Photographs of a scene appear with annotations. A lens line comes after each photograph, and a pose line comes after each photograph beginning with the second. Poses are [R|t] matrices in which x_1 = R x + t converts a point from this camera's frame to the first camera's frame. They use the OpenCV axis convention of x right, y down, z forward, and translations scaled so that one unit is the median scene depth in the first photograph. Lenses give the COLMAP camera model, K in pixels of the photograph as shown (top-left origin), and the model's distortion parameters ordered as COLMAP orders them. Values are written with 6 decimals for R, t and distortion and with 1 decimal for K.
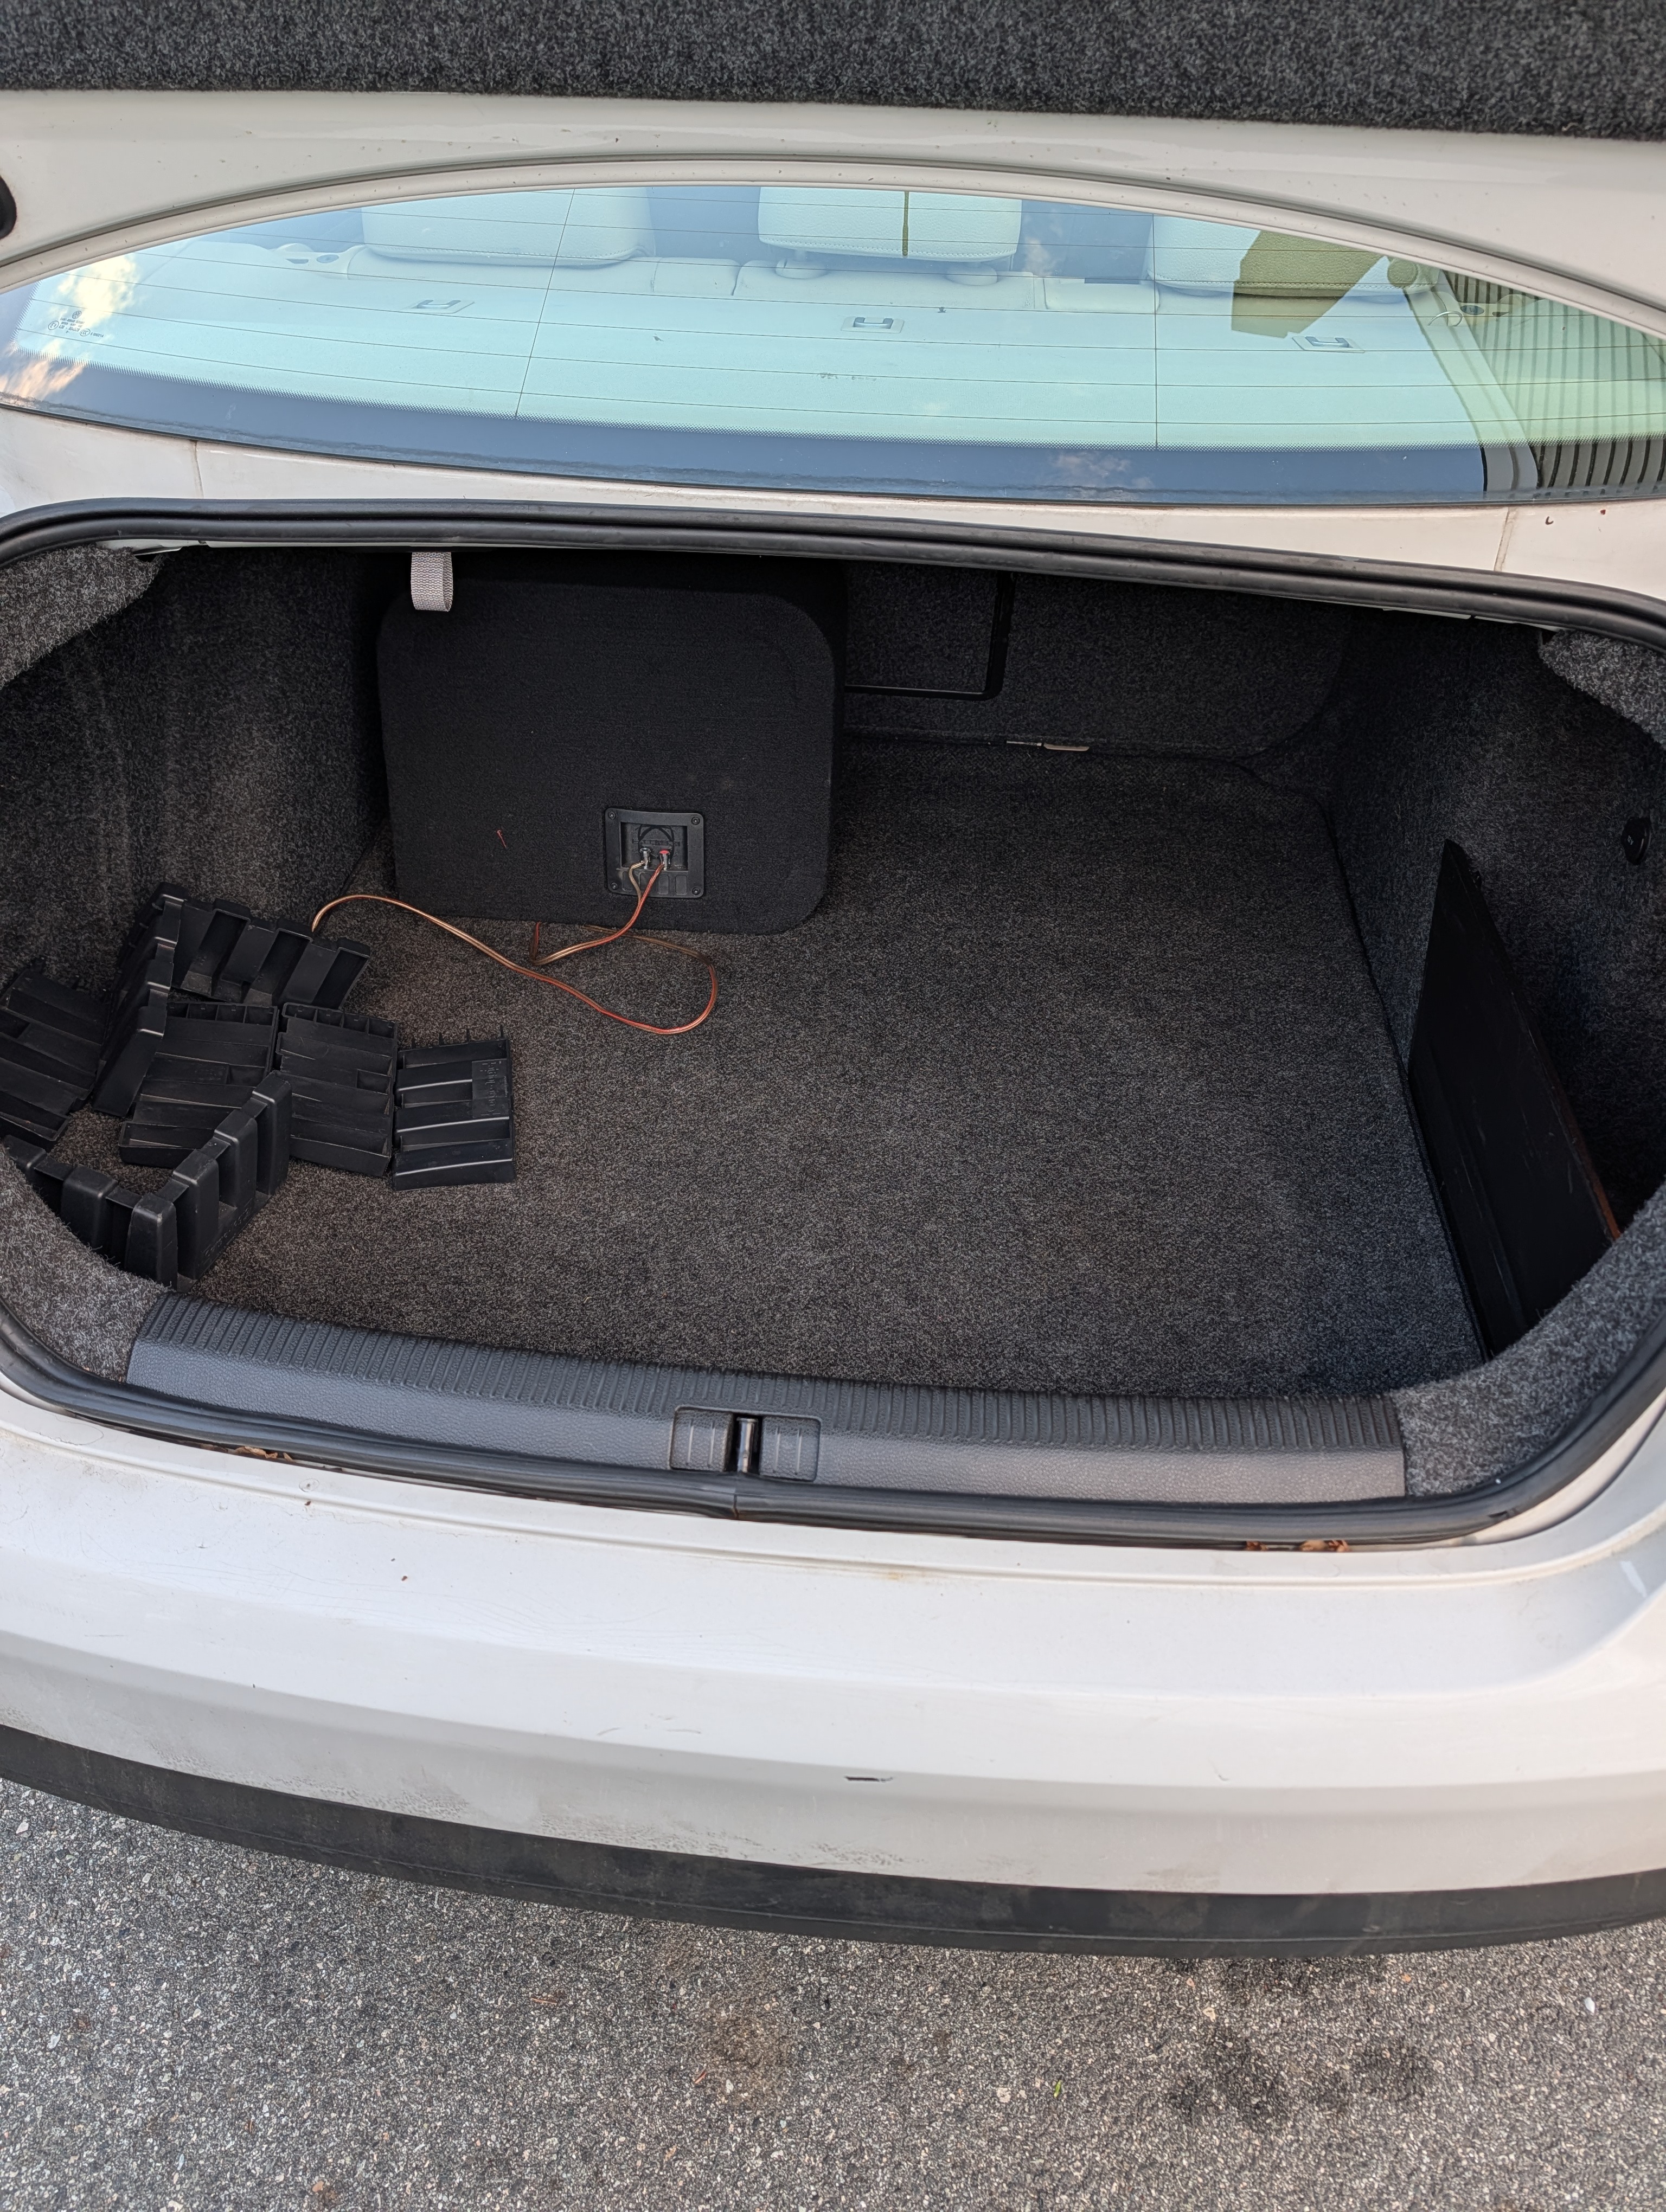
lens RADIAL K [[1561.5, 0, 820.5], [0, 1561.5, 1098.6], [0, 0, 1]] dist [-0.000171, -0.004731]
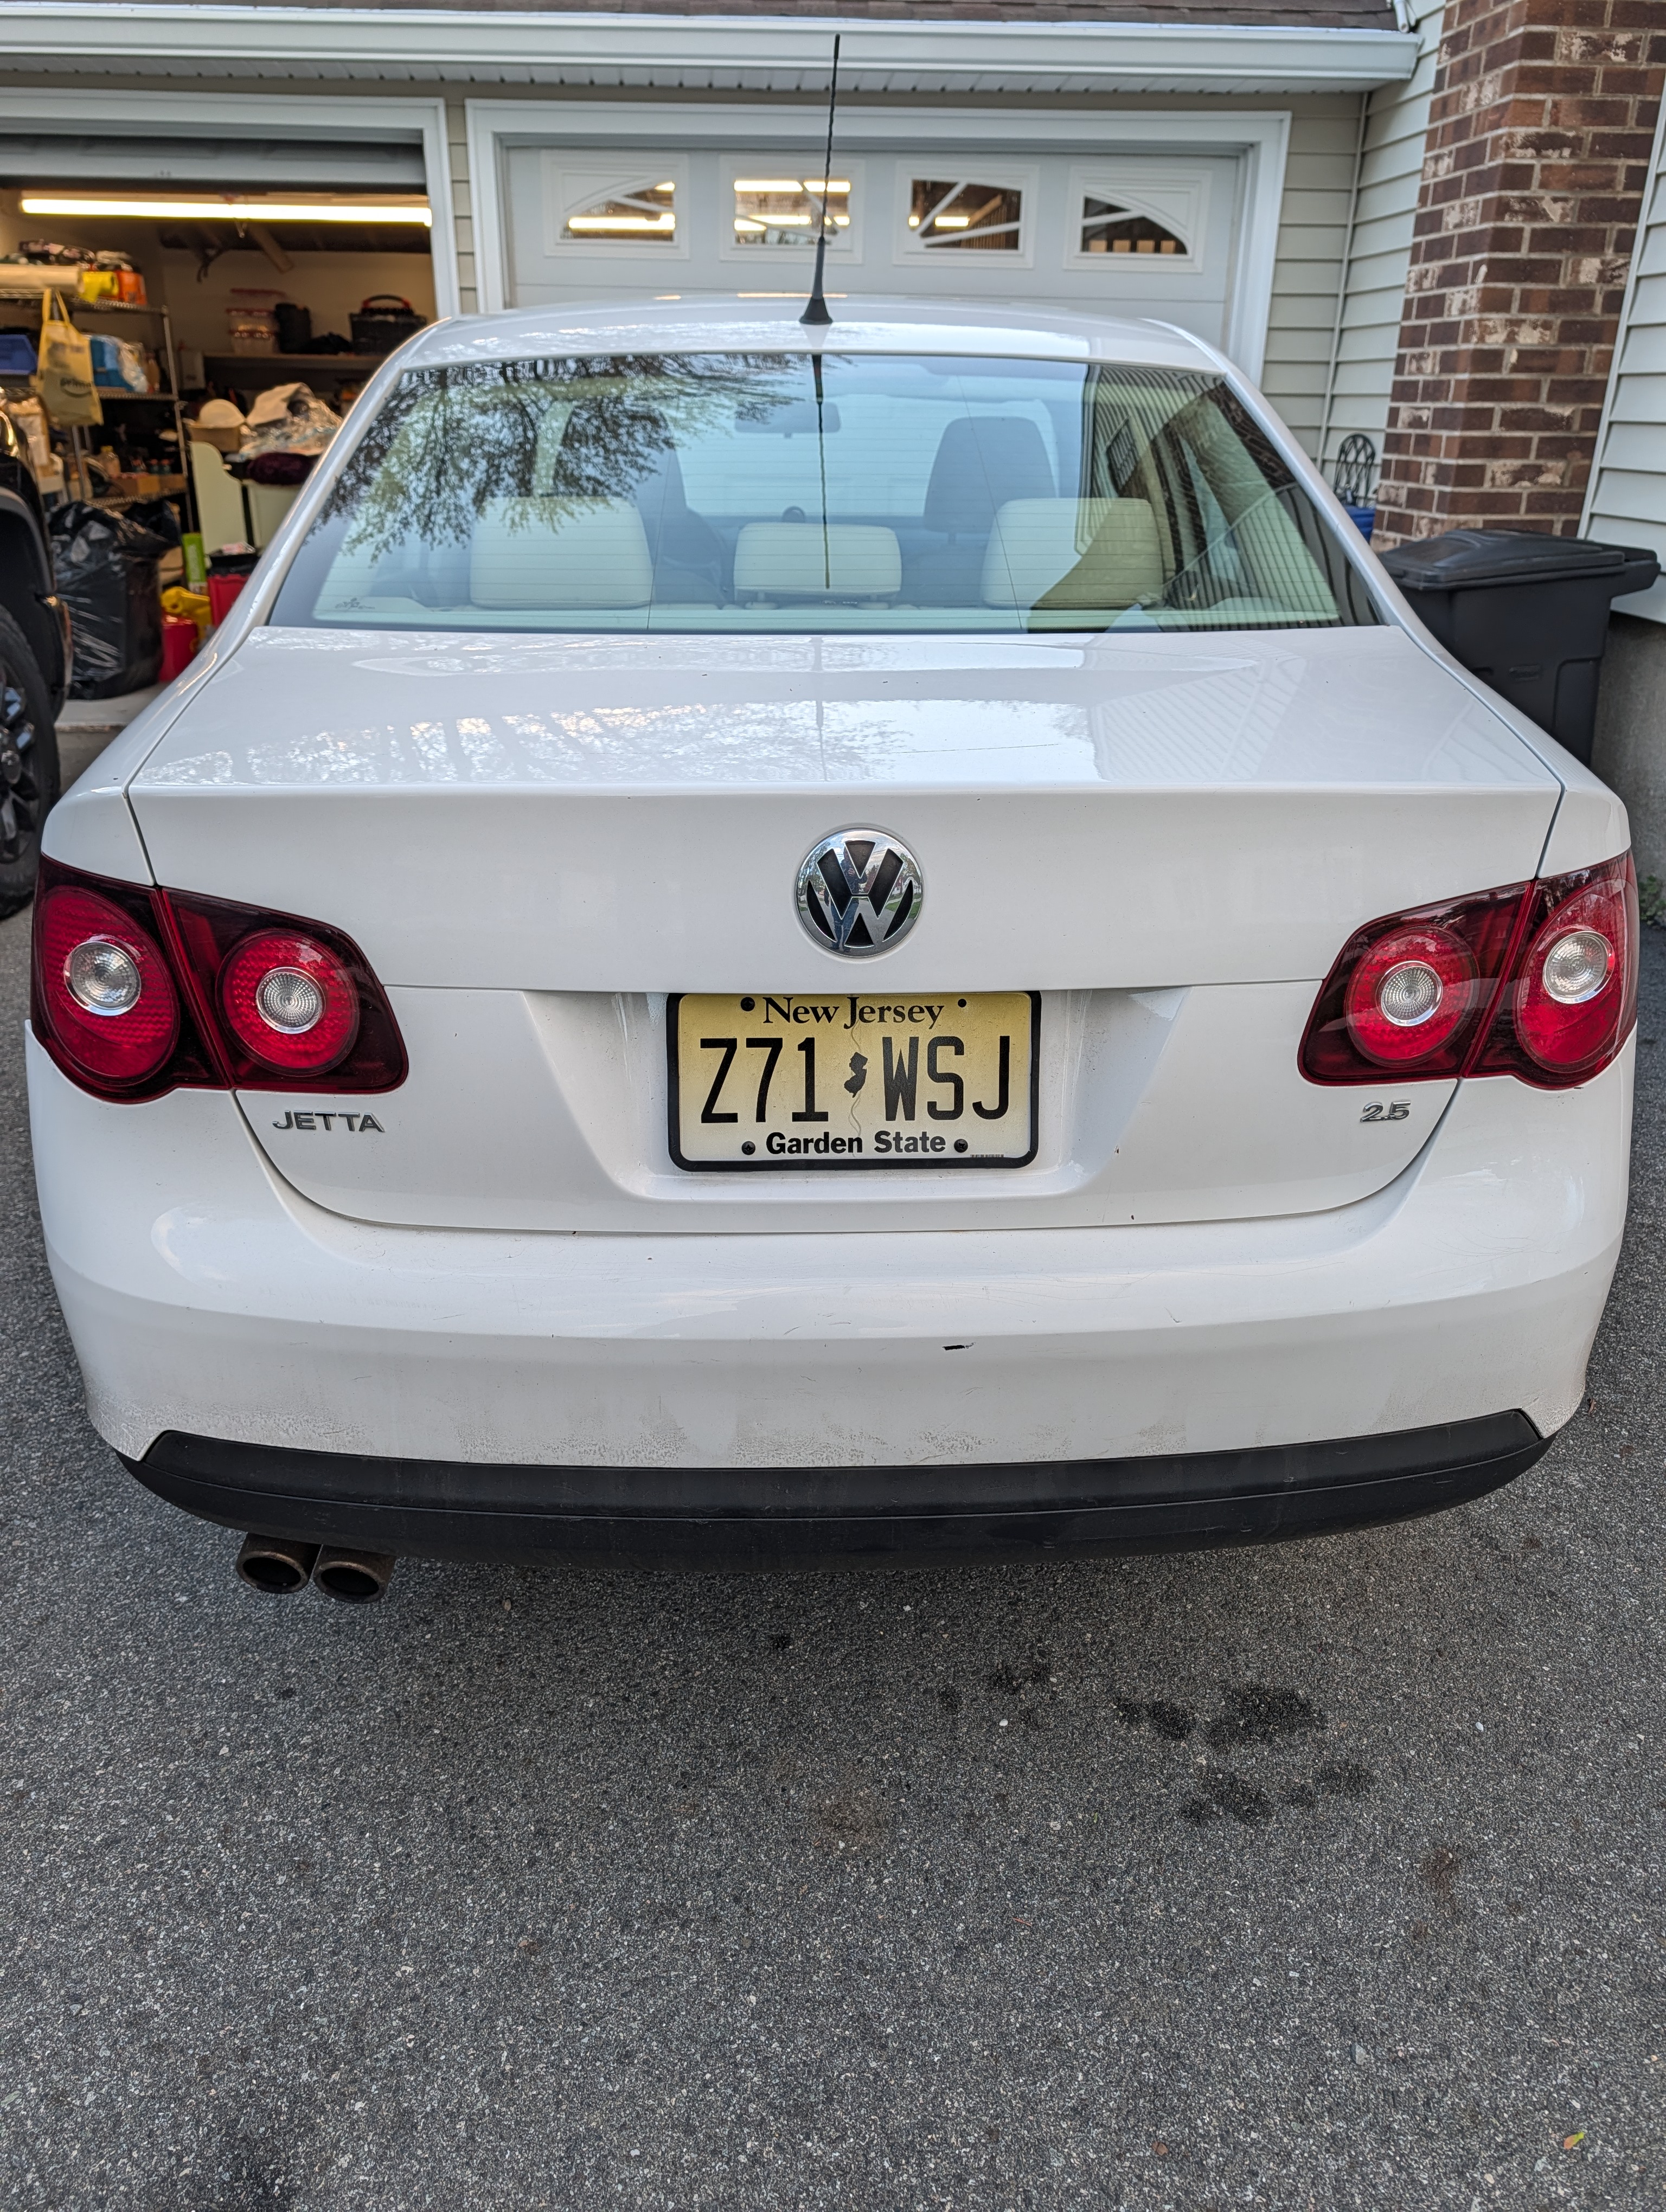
lens RADIAL K [[1561.5, 0, 840.7], [0, 1561.5, 1110.9], [0, 0, 1]] dist [-0.000171, -0.004731]
pose [[0.990314, -0.066778, 0.121730, -0.171855], [0.098324, 0.956323, -0.275279, 0.412864], [-0.098030, 0.284582, 0.953626, -0.362806]]
